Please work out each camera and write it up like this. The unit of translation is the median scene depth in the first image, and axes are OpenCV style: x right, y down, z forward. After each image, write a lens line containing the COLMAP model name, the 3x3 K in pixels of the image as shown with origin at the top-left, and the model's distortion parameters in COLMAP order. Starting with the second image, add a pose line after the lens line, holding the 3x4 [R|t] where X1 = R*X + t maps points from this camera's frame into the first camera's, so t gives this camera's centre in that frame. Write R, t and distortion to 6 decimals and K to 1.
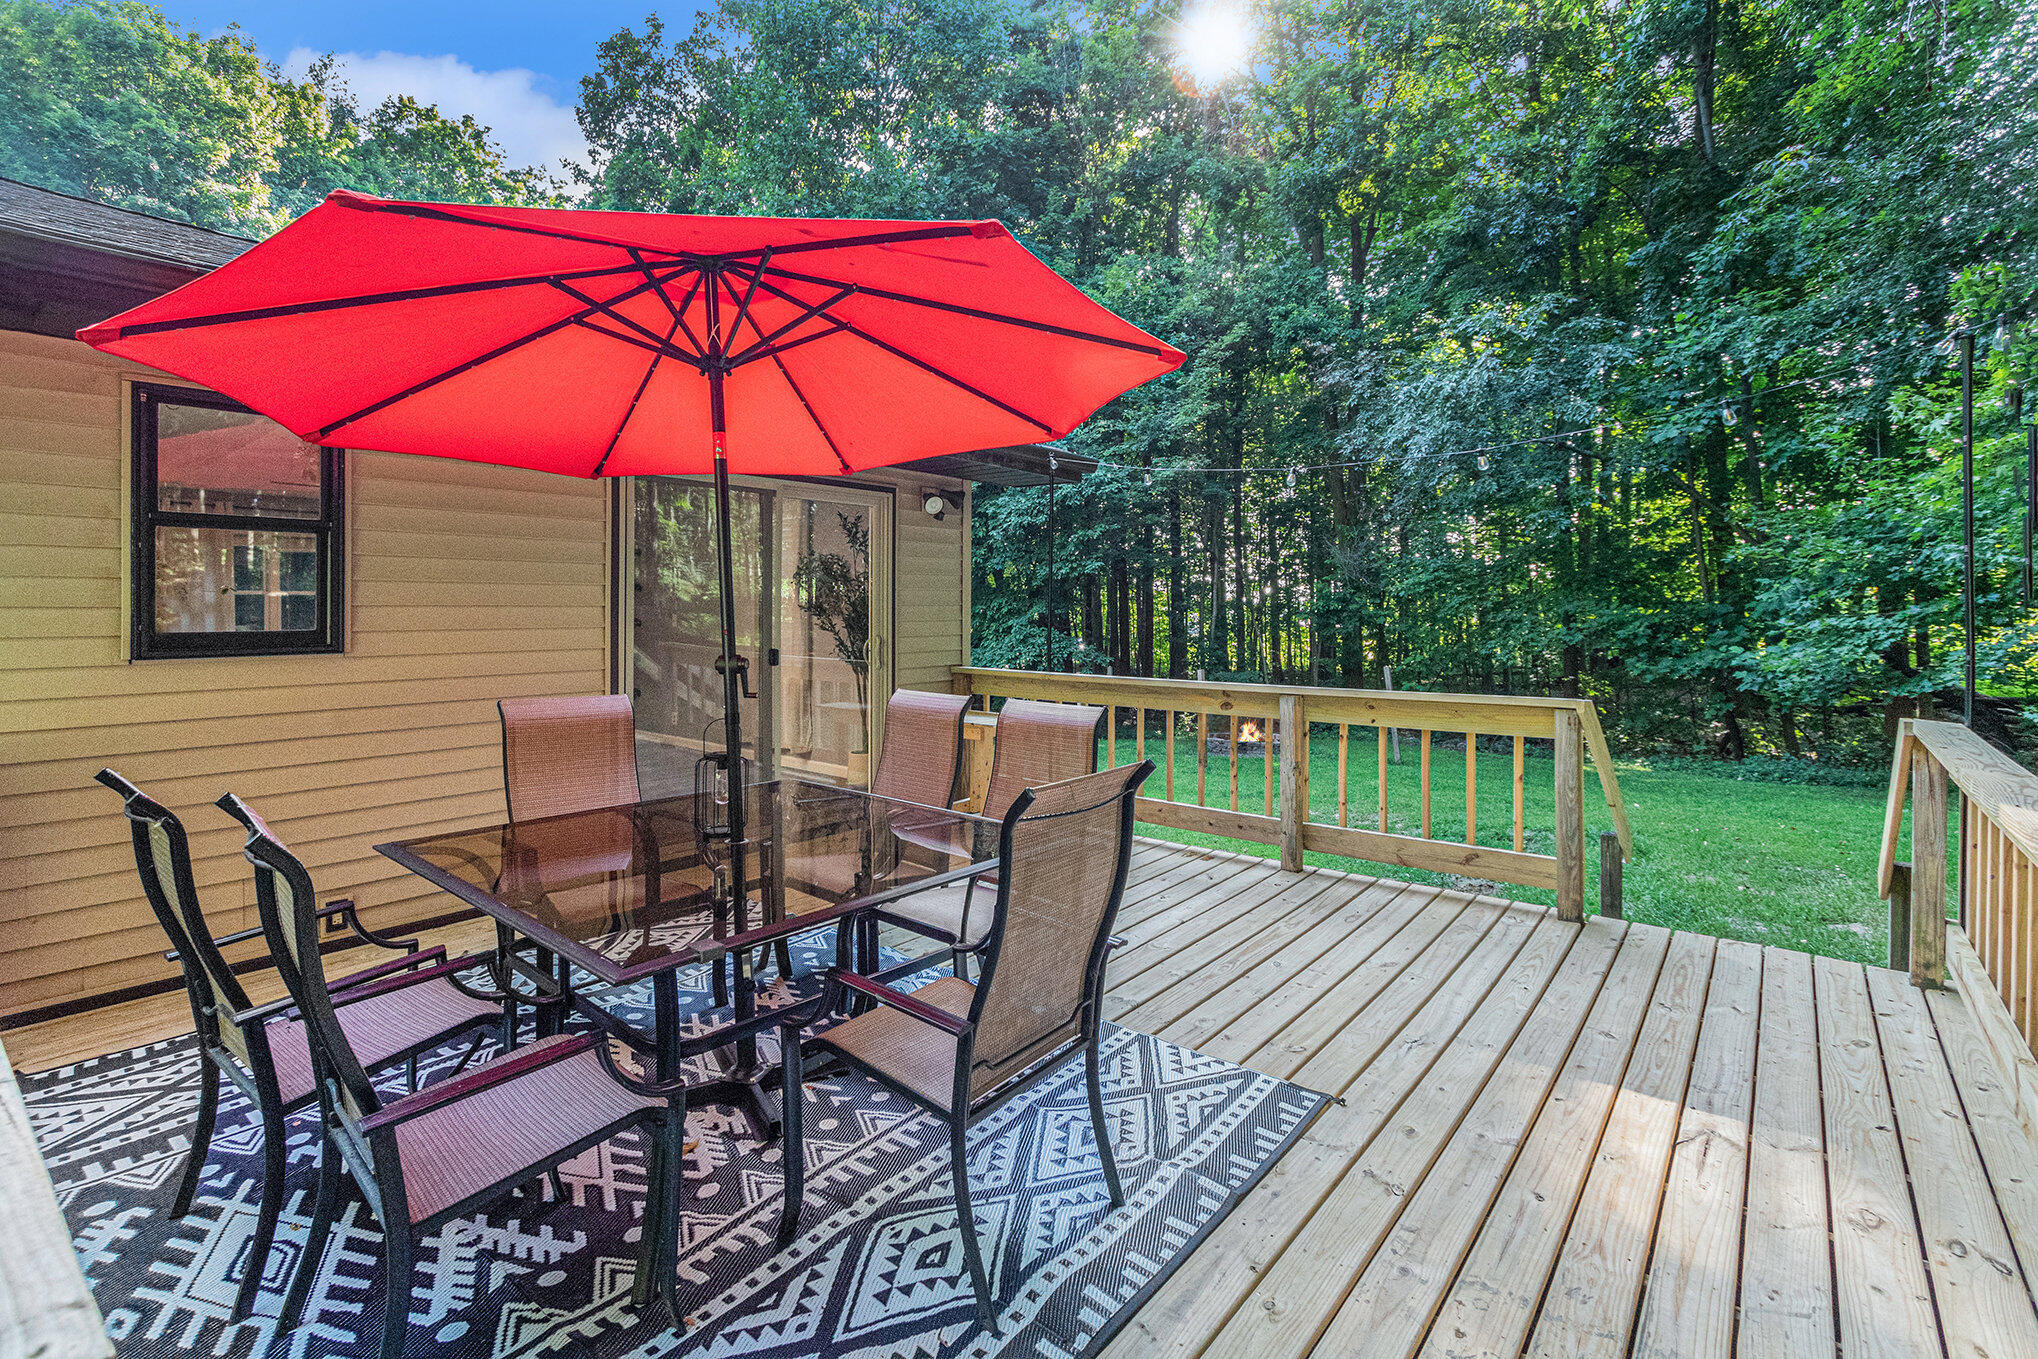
lens RADIAL K [[911.8, 0, 1022.6], [0, 911.8, 583.1], [0, 0, 1]] dist [0.000457, -0.000065]
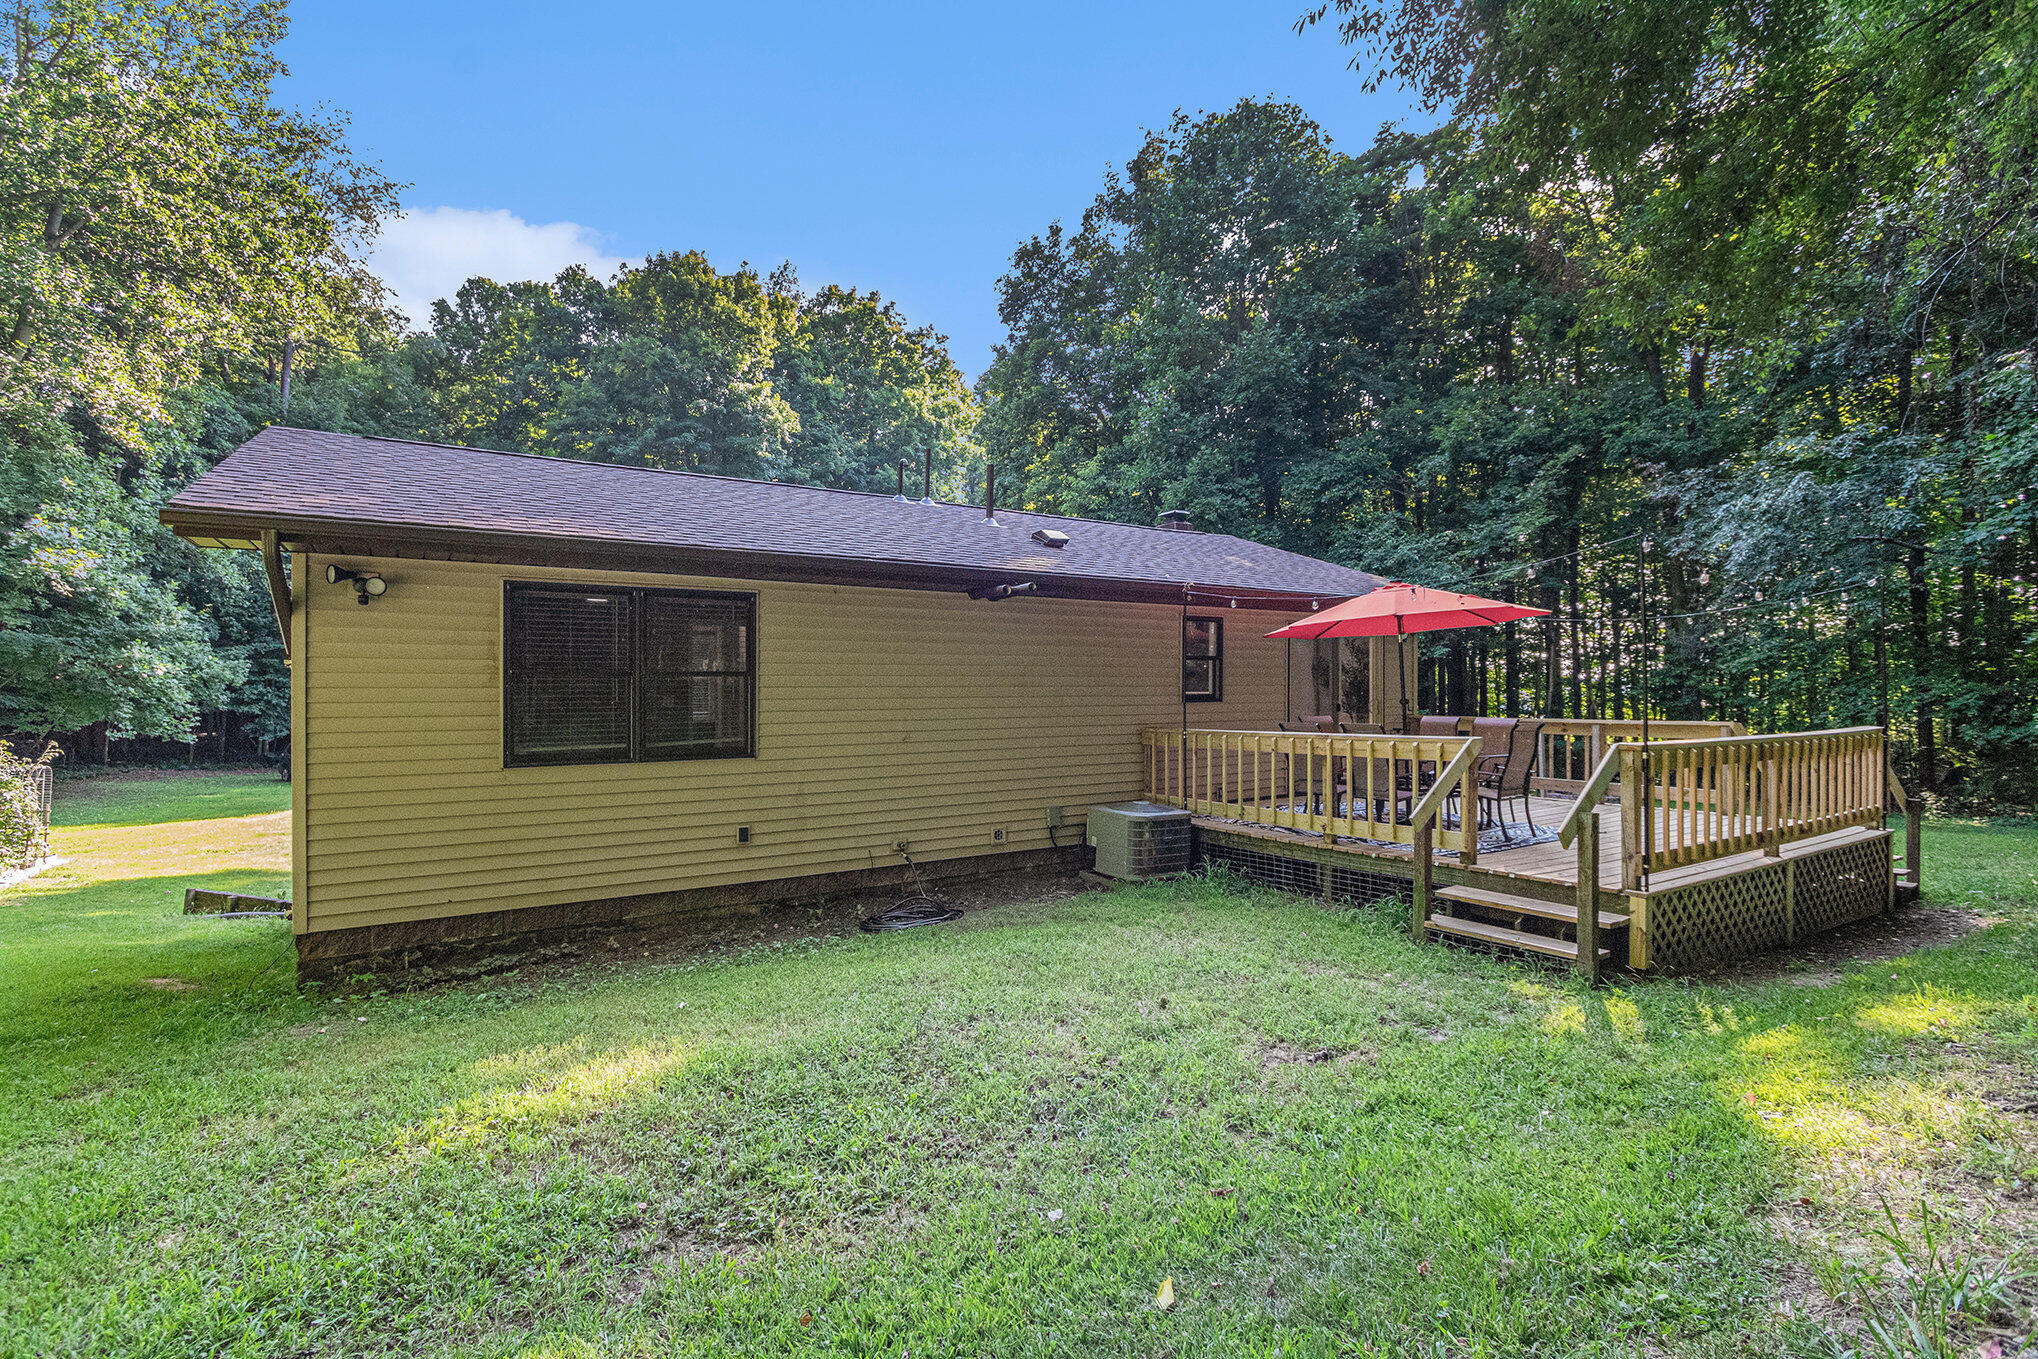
lens RADIAL K [[952.8, 0, 1019.0], [0, 952.8, 679.5], [0, 0, 1]] dist [-0.000717, -0.000293]
pose [[0.955715, -0.008984, -0.294157, -0.075526], [0.014451, 0.999761, 0.016416, -0.008747], [0.293939, -0.019939, 0.955616, -0.335099]]
